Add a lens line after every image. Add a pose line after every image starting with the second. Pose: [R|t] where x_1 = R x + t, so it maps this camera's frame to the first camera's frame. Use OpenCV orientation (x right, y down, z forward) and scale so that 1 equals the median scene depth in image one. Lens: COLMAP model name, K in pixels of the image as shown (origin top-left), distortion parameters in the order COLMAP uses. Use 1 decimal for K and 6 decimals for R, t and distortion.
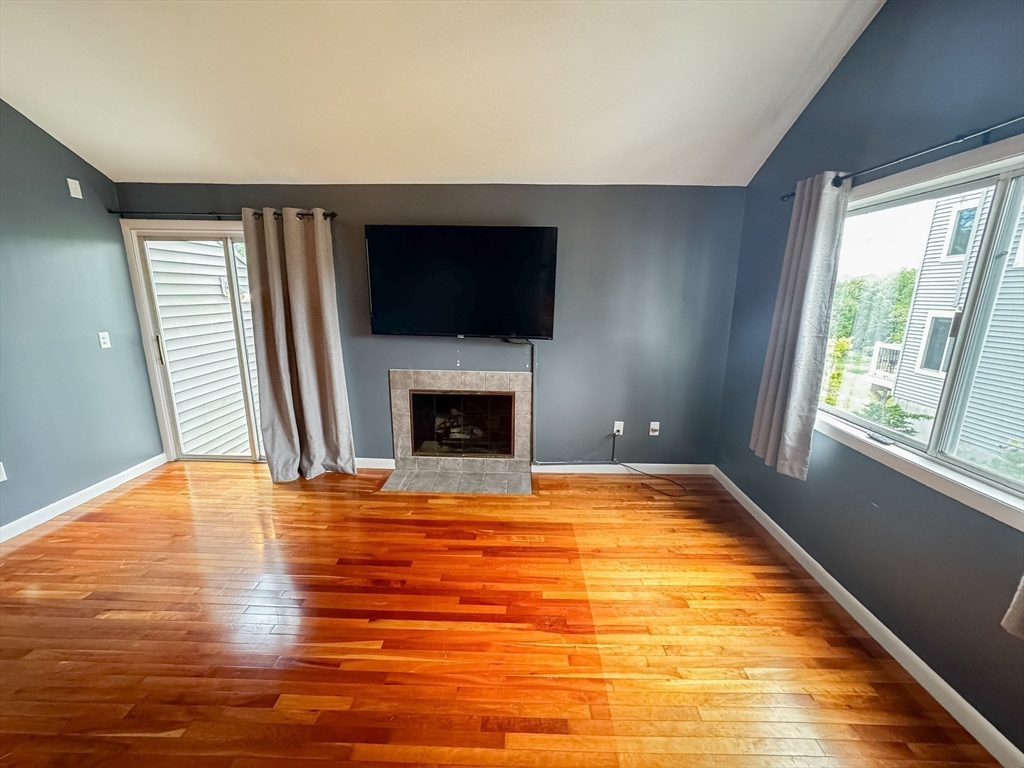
lens RADIAL K [[413.7, 0, 511.9], [0, 413.7, 382.5], [0, 0, 1]] dist [-0.037798, 0.016847]
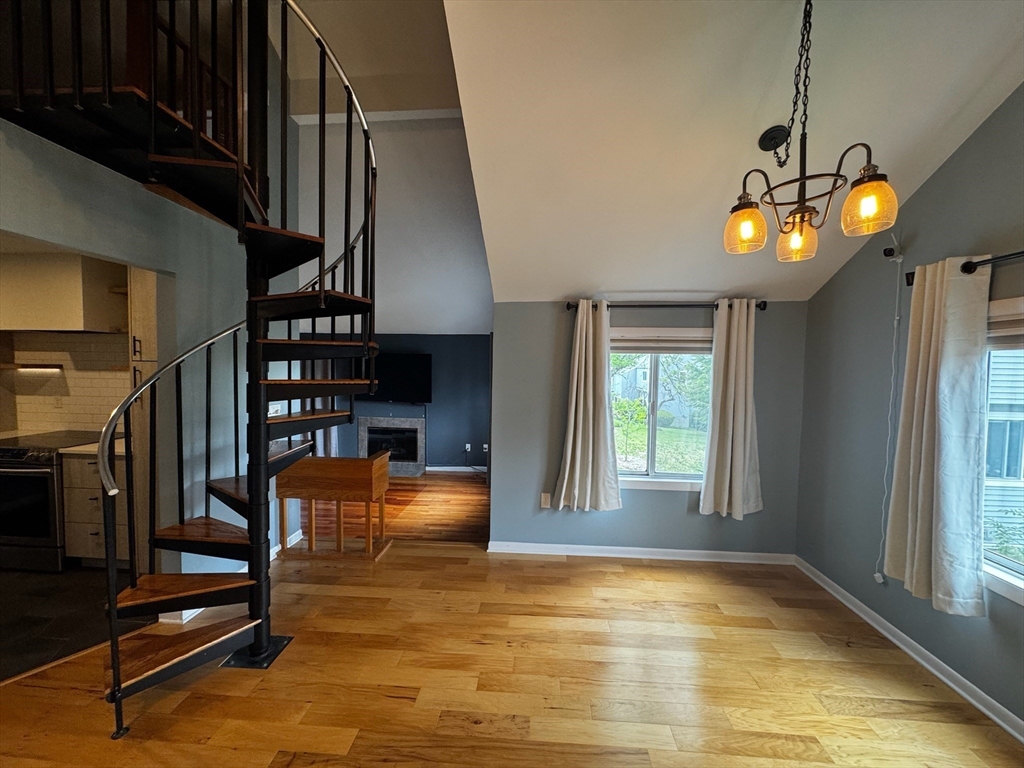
lens RADIAL K [[413.7, 0, 511.9], [0, 413.7, 382.5], [0, 0, 1]] dist [-0.037798, 0.016847]
pose [[0.998927, 0.011916, -0.044746, 0.585059], [-0.019566, 0.984438, -0.174637, 0.151229], [0.041969, 0.175325, 0.983616, -1.069960]]
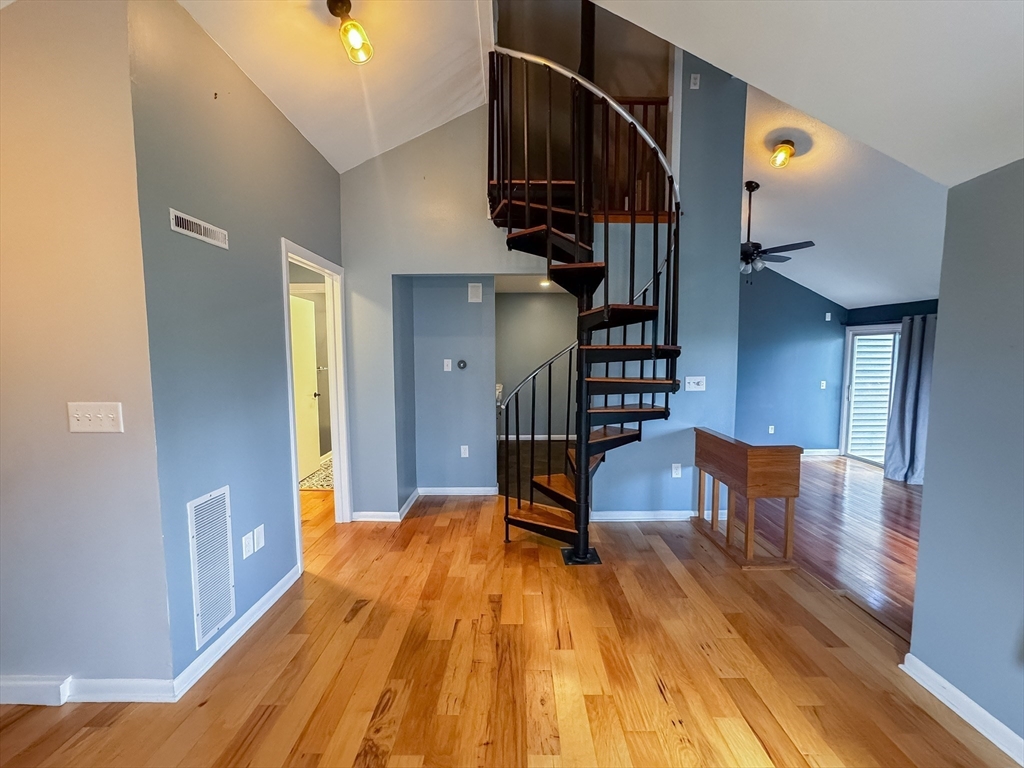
lens RADIAL K [[413.7, 0, 511.9], [0, 413.7, 382.5], [0, 0, 1]] dist [-0.037798, 0.016847]
pose [[0.001021, 0.057573, -0.998341, 1.021253], [-0.205637, 0.977017, 0.056133, 0.090036], [0.978628, 0.205239, 0.012837, -0.568388]]
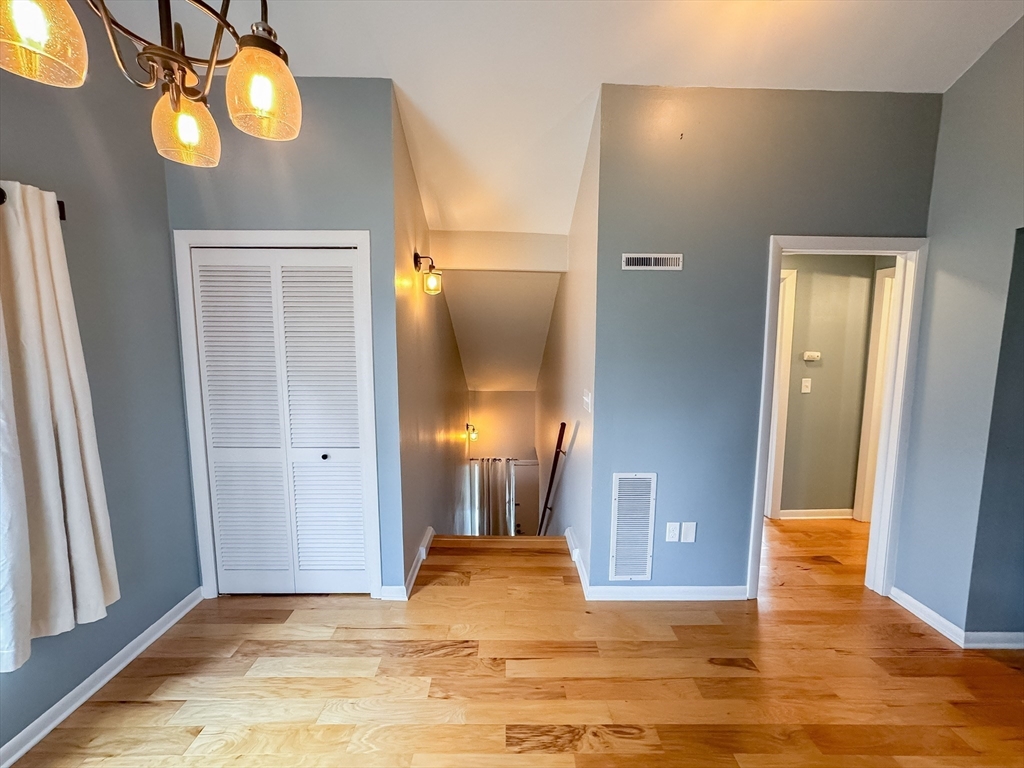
lens RADIAL K [[423.4, 0, 511.2], [0, 423.4, 383.3], [0, 0, 1]] dist [-0.033412, 0.013972]
pose [[-0.999590, -0.012201, -0.025919, 0.681855], [-0.019808, 0.948004, 0.317643, -0.028970], [0.020696, 0.318026, -0.947856, -0.275572]]
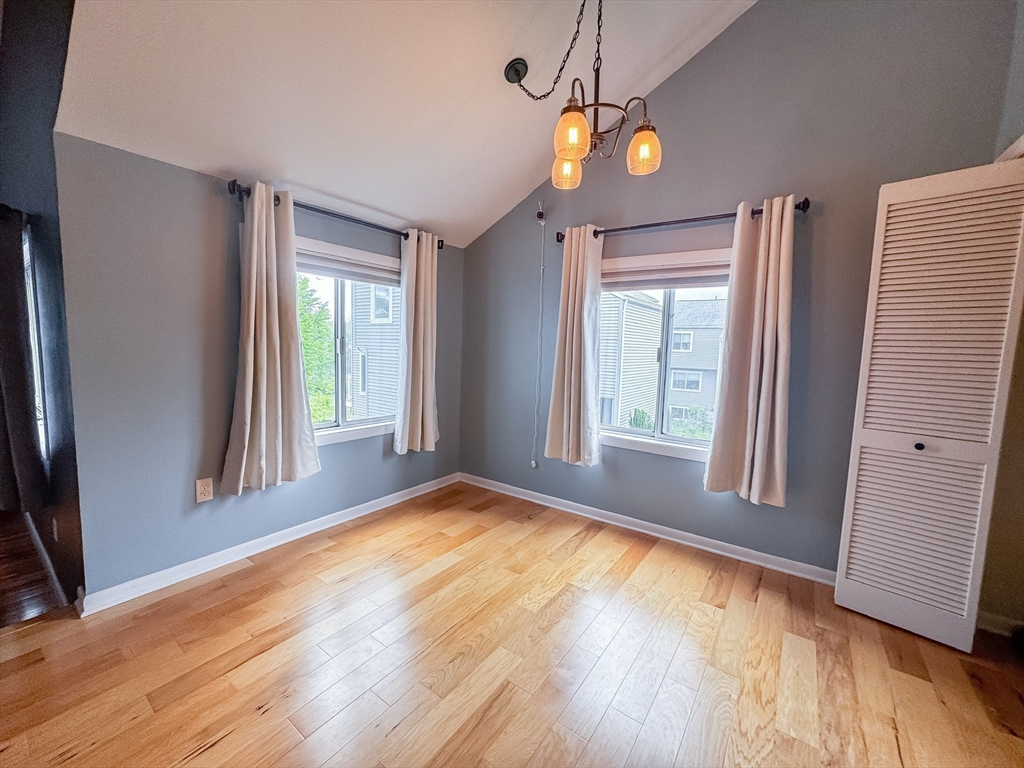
lens RADIAL K [[416.4, 0, 520.5], [0, 416.4, 384.8], [0, 0, 1]] dist [-0.022646, 0.016690]
pose [[0.558499, -0.073870, 0.826210, 0.363505], [0.152971, 0.988116, -0.015059, 0.180898], [-0.815279, 0.134797, 0.563161, -0.807832]]
